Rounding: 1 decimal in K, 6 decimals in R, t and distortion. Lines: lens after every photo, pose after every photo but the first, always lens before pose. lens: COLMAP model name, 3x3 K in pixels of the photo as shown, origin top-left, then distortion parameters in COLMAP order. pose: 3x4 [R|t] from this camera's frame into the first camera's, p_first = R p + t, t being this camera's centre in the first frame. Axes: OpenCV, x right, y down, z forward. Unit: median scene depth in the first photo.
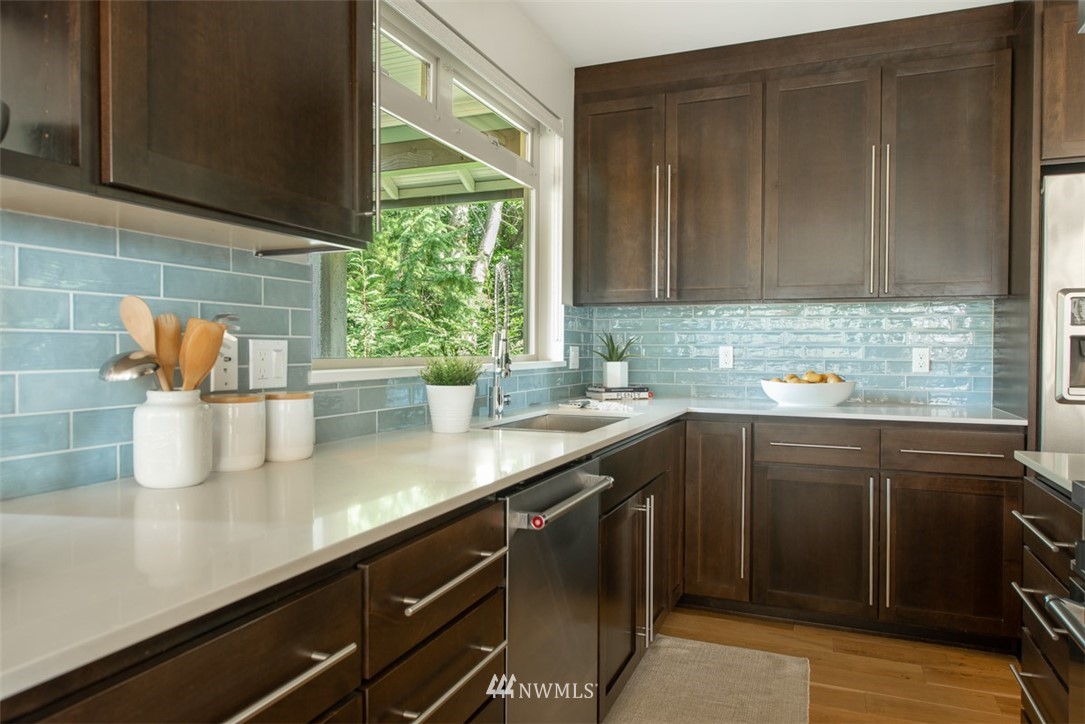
lens RADIAL K [[707.4, 0, 542.5], [0, 707.4, 362.0], [0, 0, 1]] dist [0.010409, -0.003316]
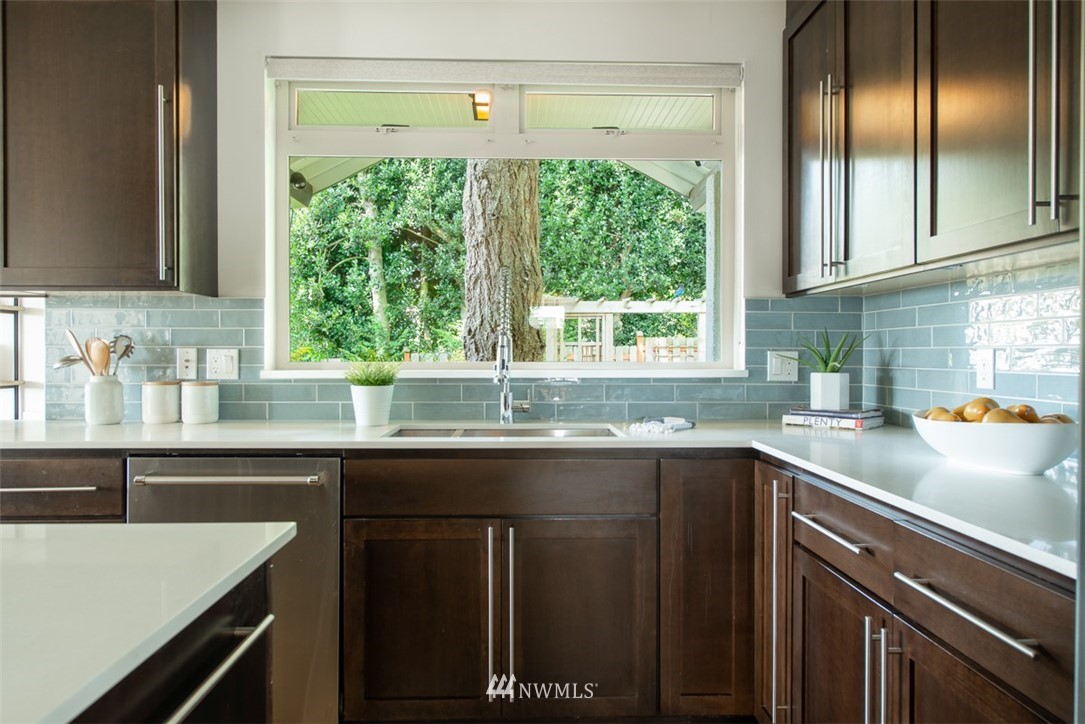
lens RADIAL K [[707.4, 0, 542.5], [0, 707.4, 362.0], [0, 0, 1]] dist [0.010409, -0.003316]
pose [[0.420316, 0.005481, -0.907361, 0.858985], [-0.016129, 0.999869, -0.001432, -0.007555], [0.907235, 0.015237, 0.420349, 0.625406]]
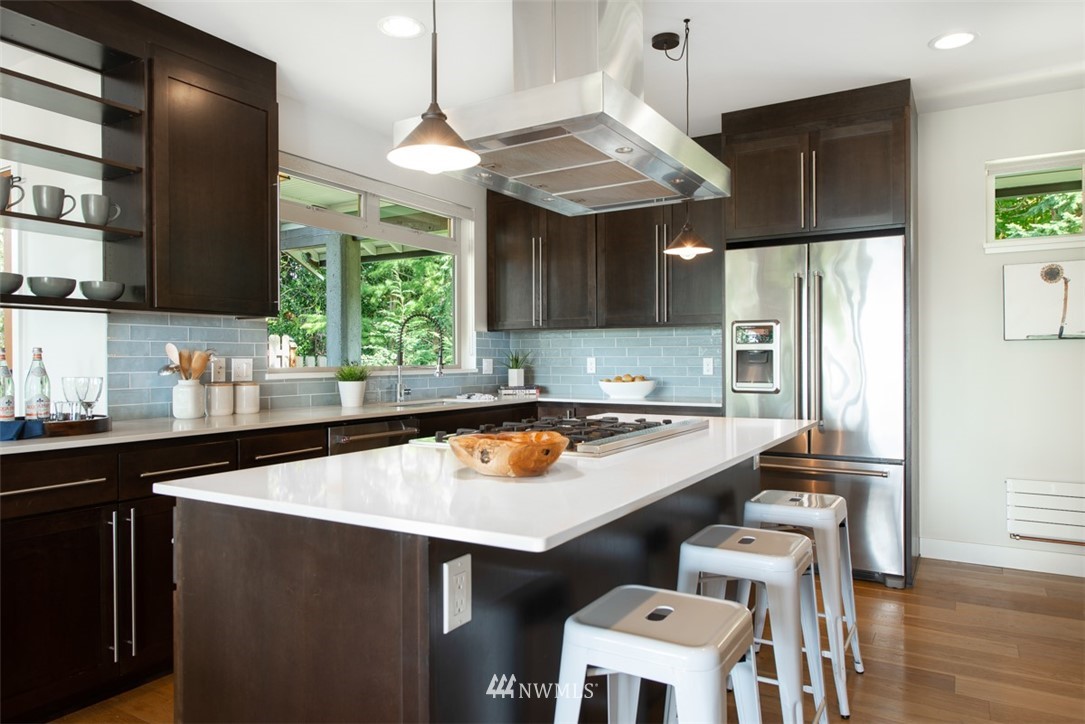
lens RADIAL K [[707.4, 0, 542.5], [0, 707.4, 362.0], [0, 0, 1]] dist [0.010409, -0.003316]
pose [[0.989262, -0.008330, -0.145913, 0.518409], [0.006129, 0.999861, -0.015533, 0.011439], [0.146022, 0.014472, 0.989176, -0.617486]]
